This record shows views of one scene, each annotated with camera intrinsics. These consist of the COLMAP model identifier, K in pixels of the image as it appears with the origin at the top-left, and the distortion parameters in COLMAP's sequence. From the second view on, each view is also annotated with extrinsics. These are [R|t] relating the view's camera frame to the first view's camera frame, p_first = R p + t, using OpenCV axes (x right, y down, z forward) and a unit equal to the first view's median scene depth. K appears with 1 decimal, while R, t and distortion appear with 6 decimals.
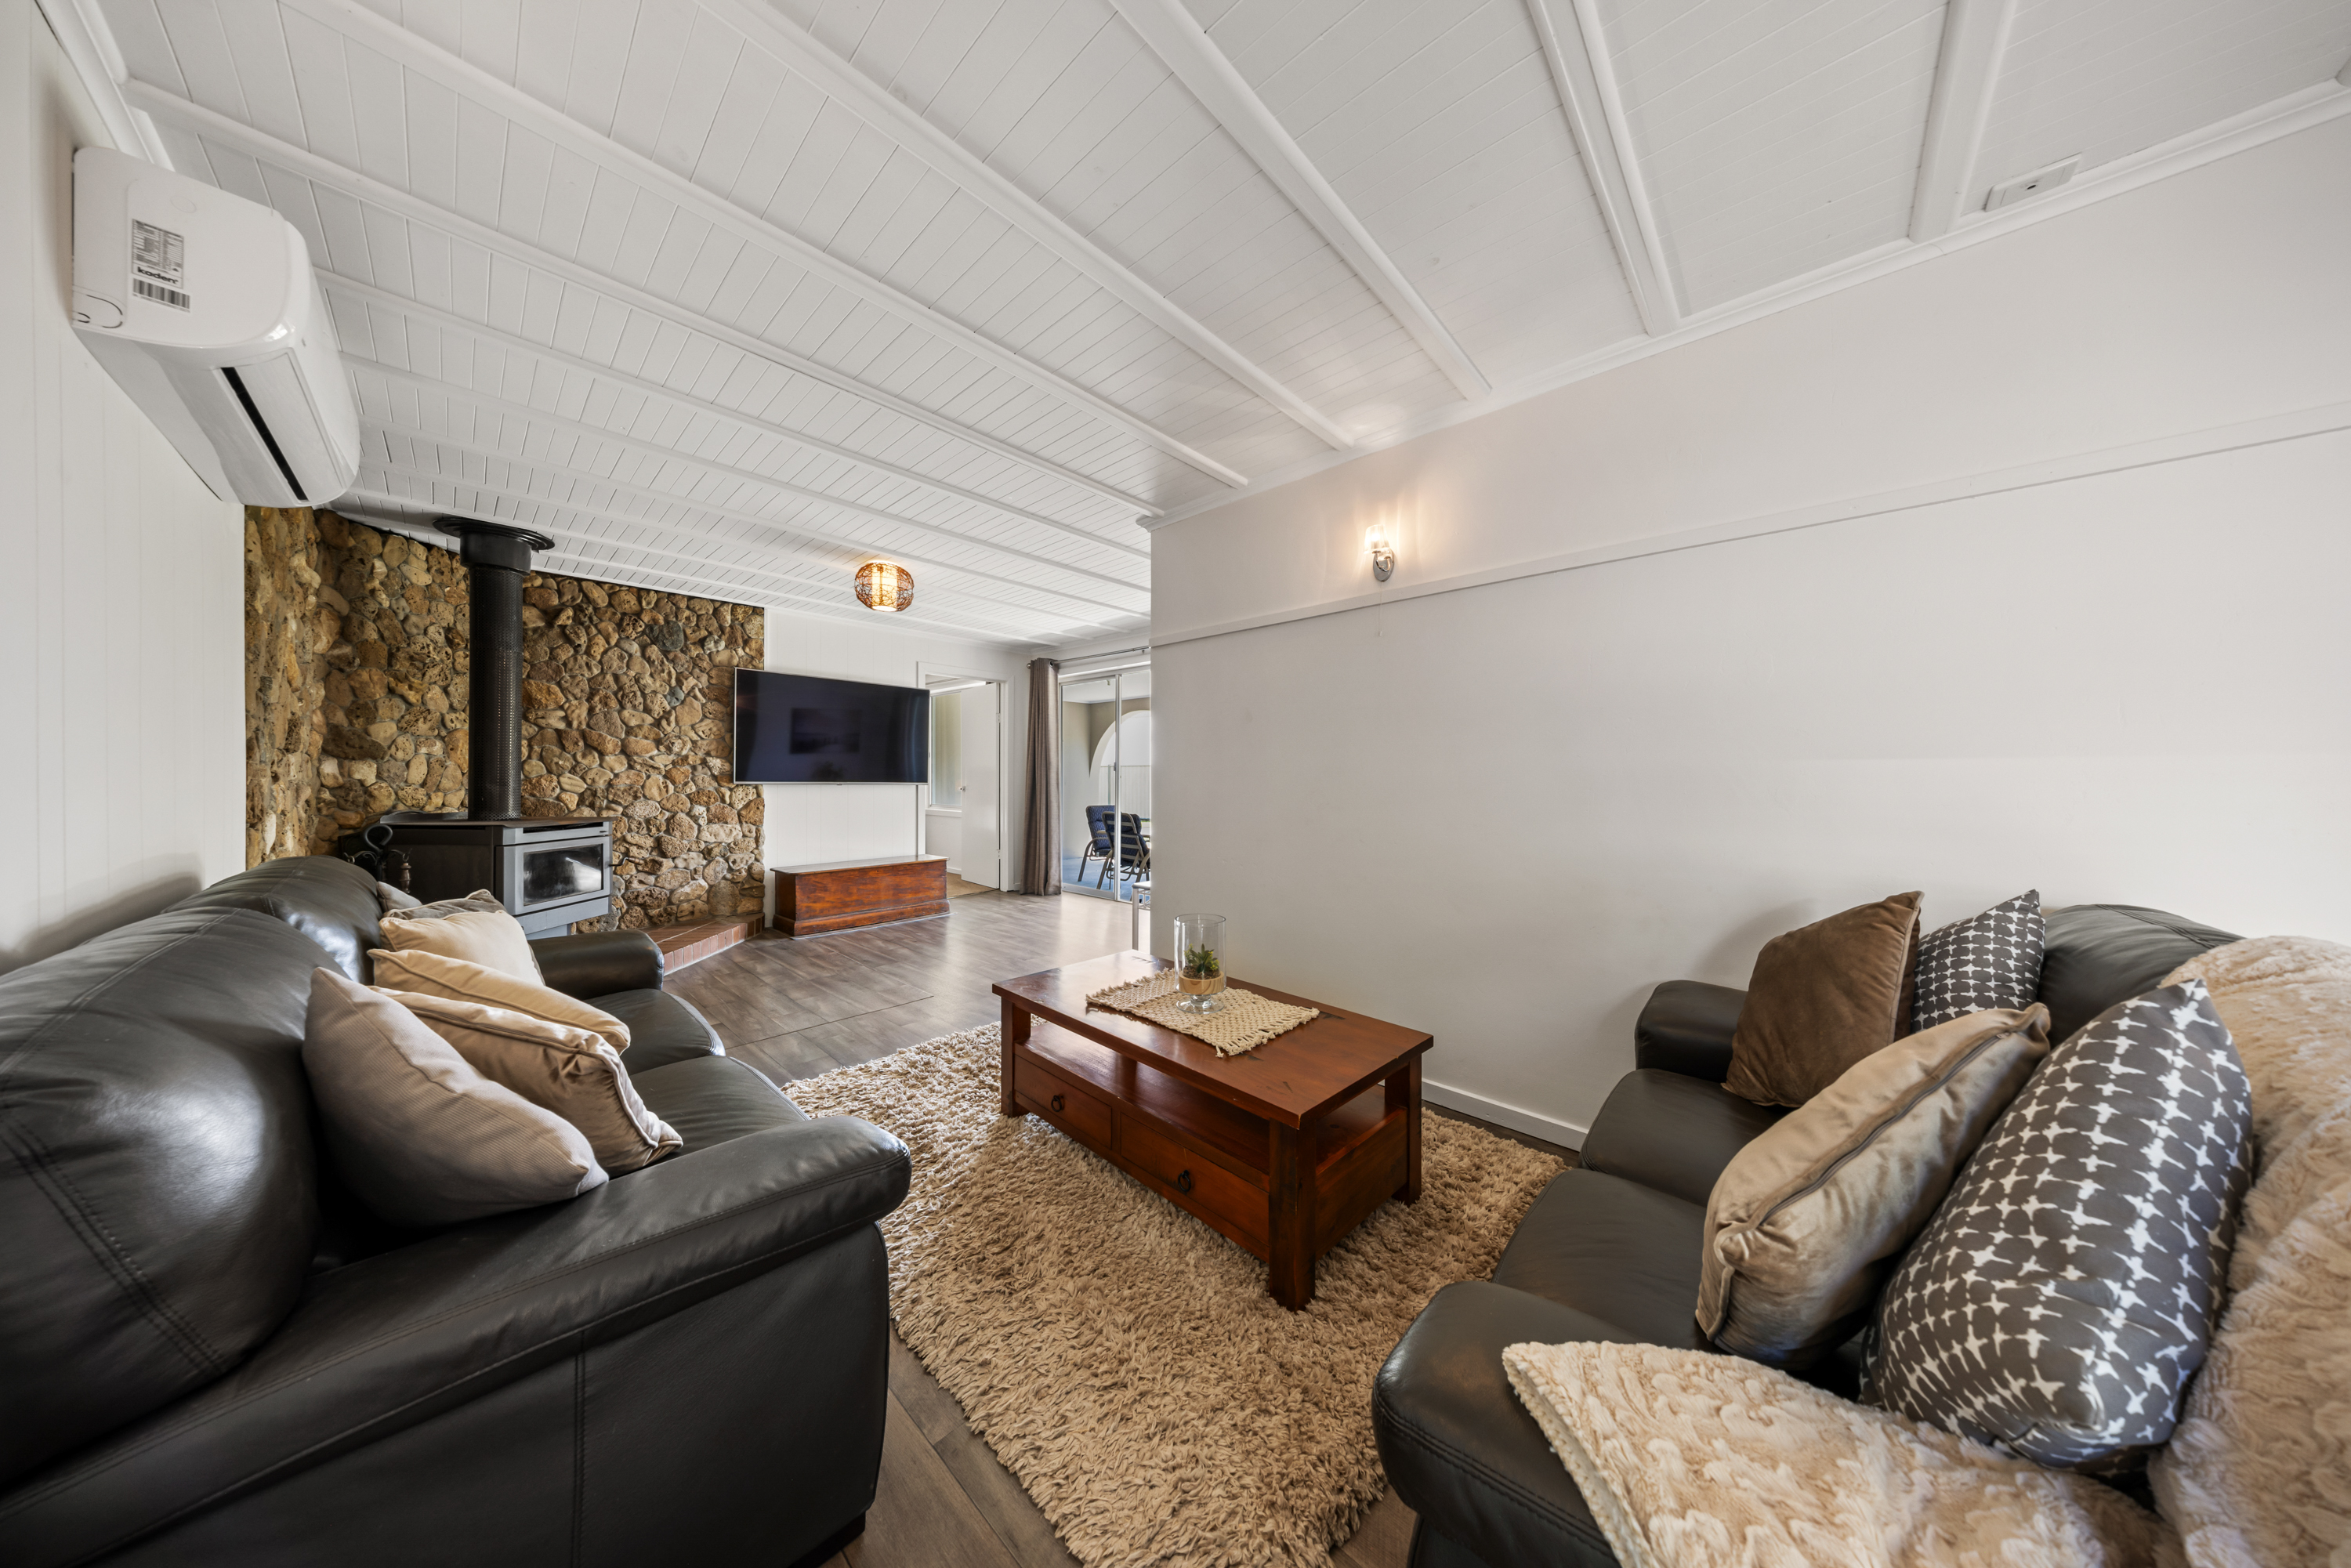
lens RADIAL K [[684.0, 0, 1186.2], [0, 684.0, 776.0], [0, 0, 1]] dist [-0.006834, 0.000077]
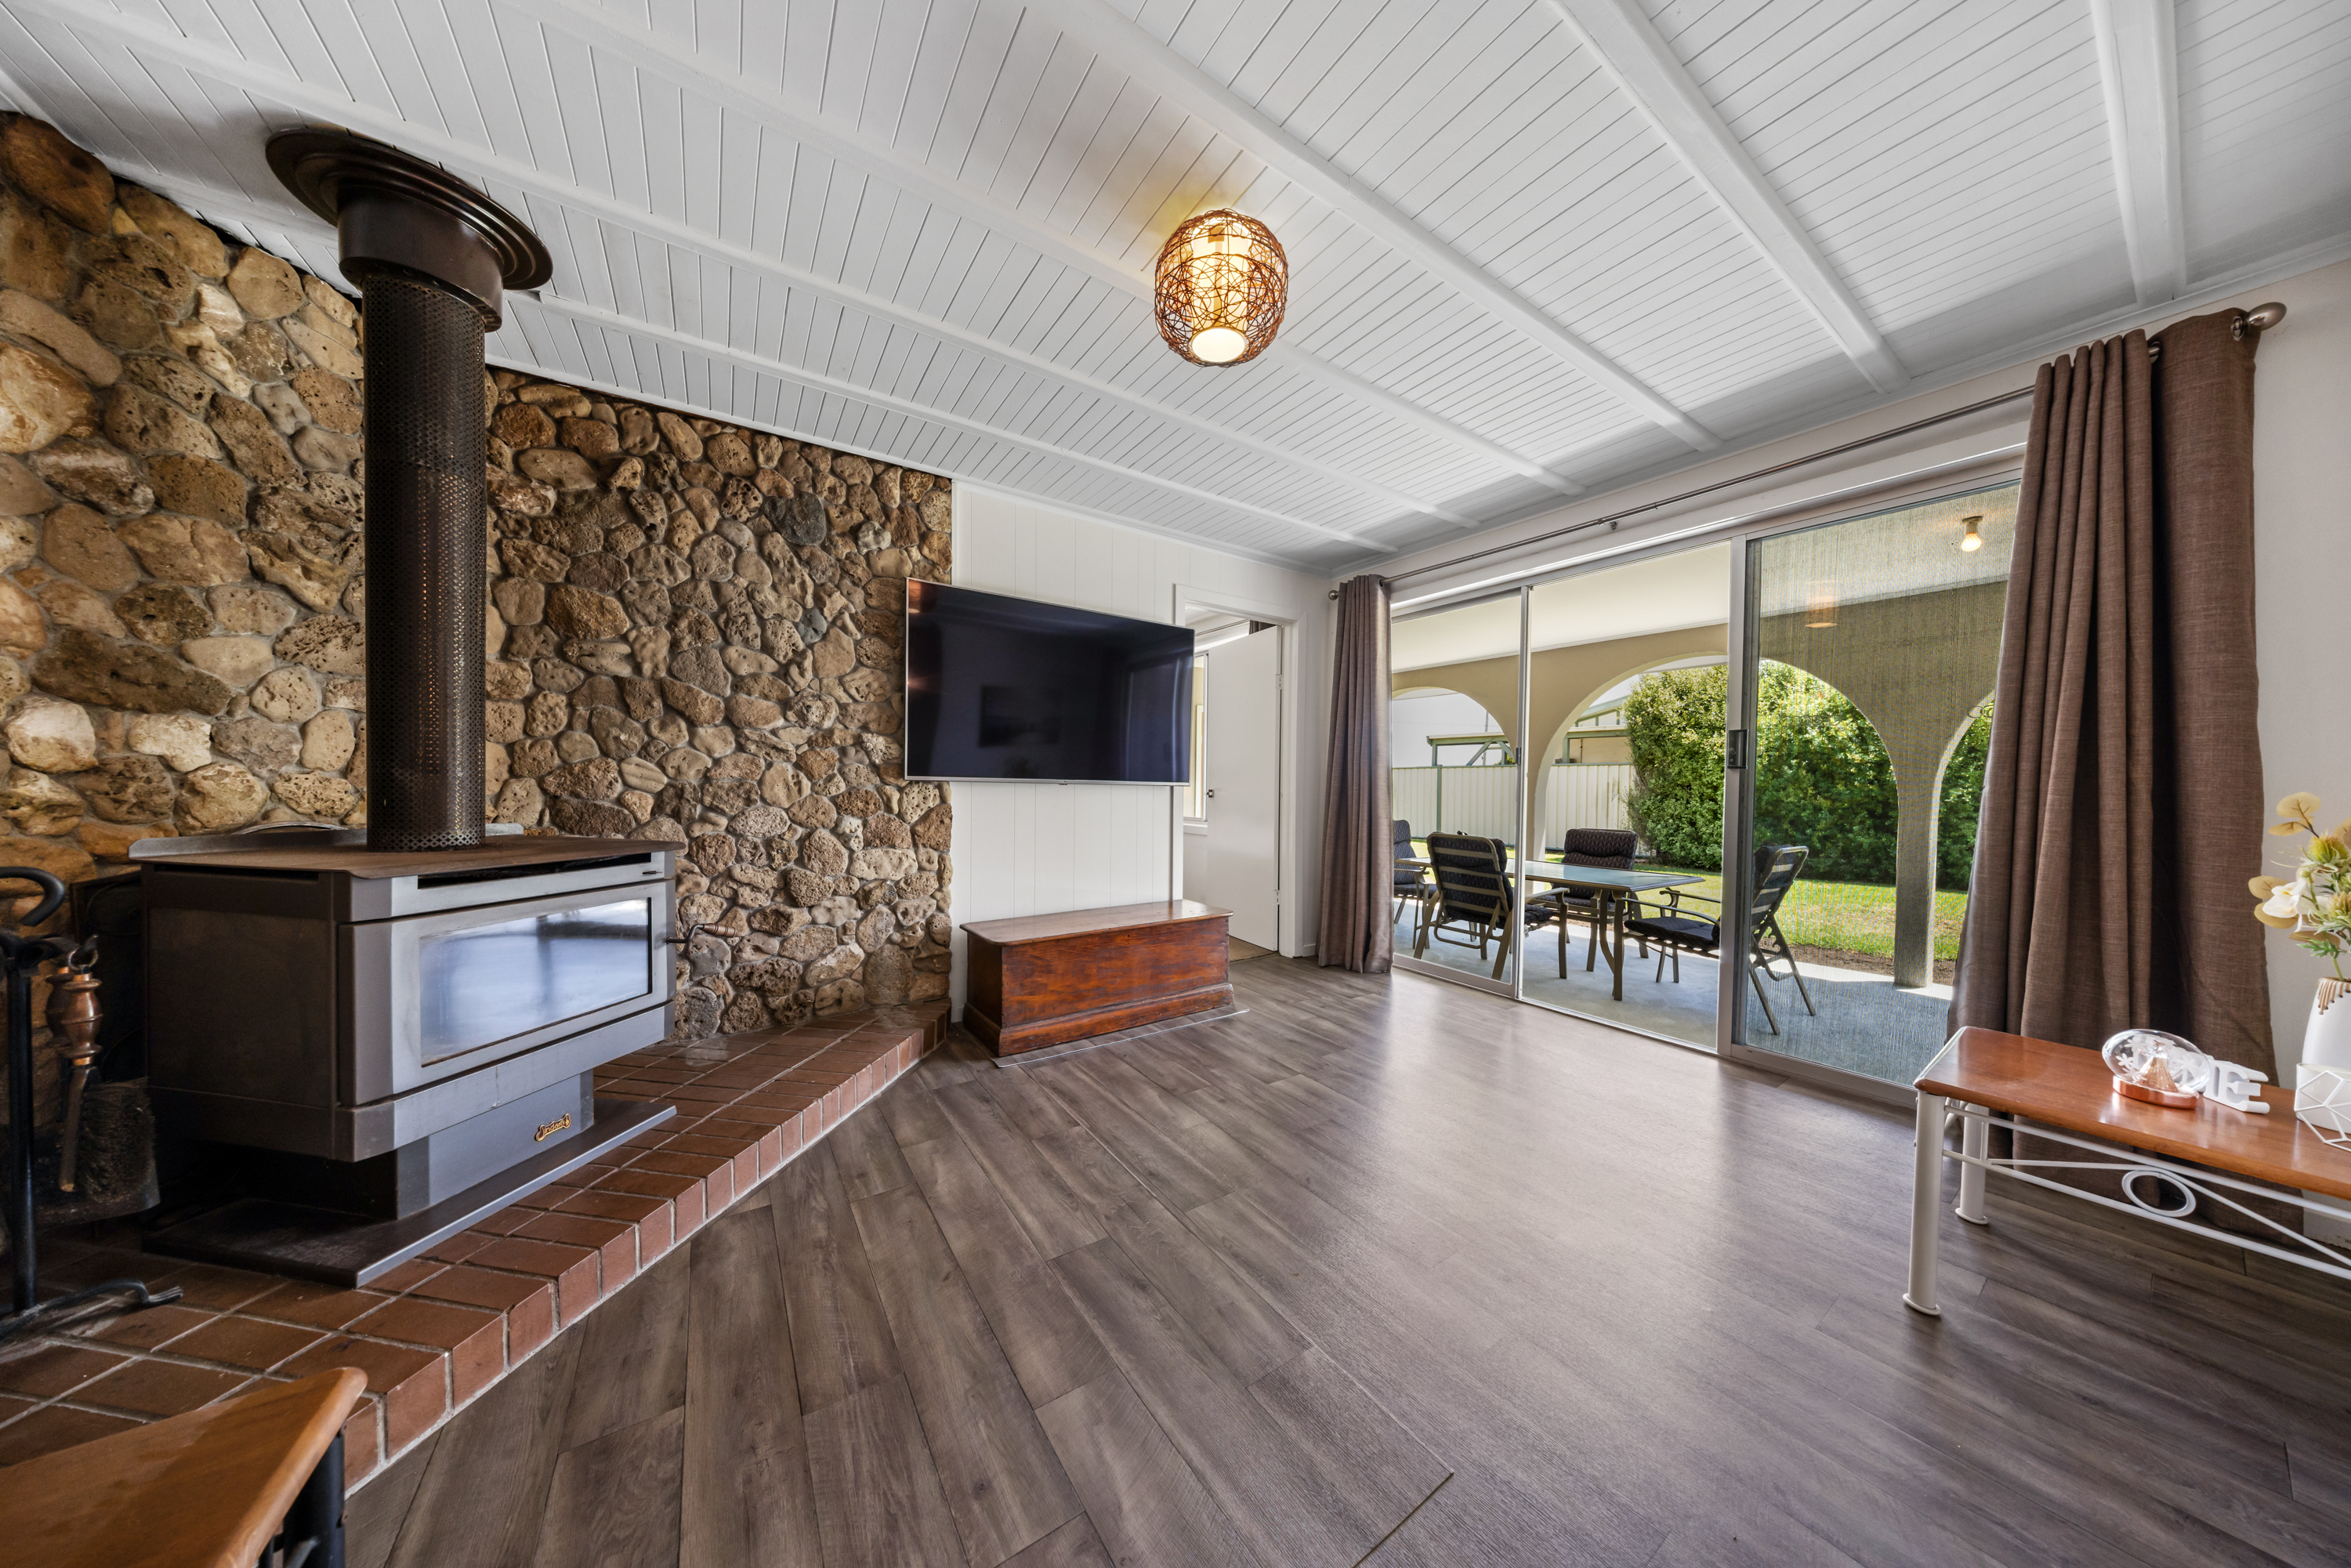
lens RADIAL K [[689.4, 0, 1166.3], [0, 689.4, 795.1], [0, 0, 1]] dist [0.005935, -0.000066]
pose [[0.969995, 0.013553, -0.242745, -0.327320], [-0.009430, 0.999791, 0.018140, 0.012412], [0.242940, -0.015307, 0.969921, 0.520738]]
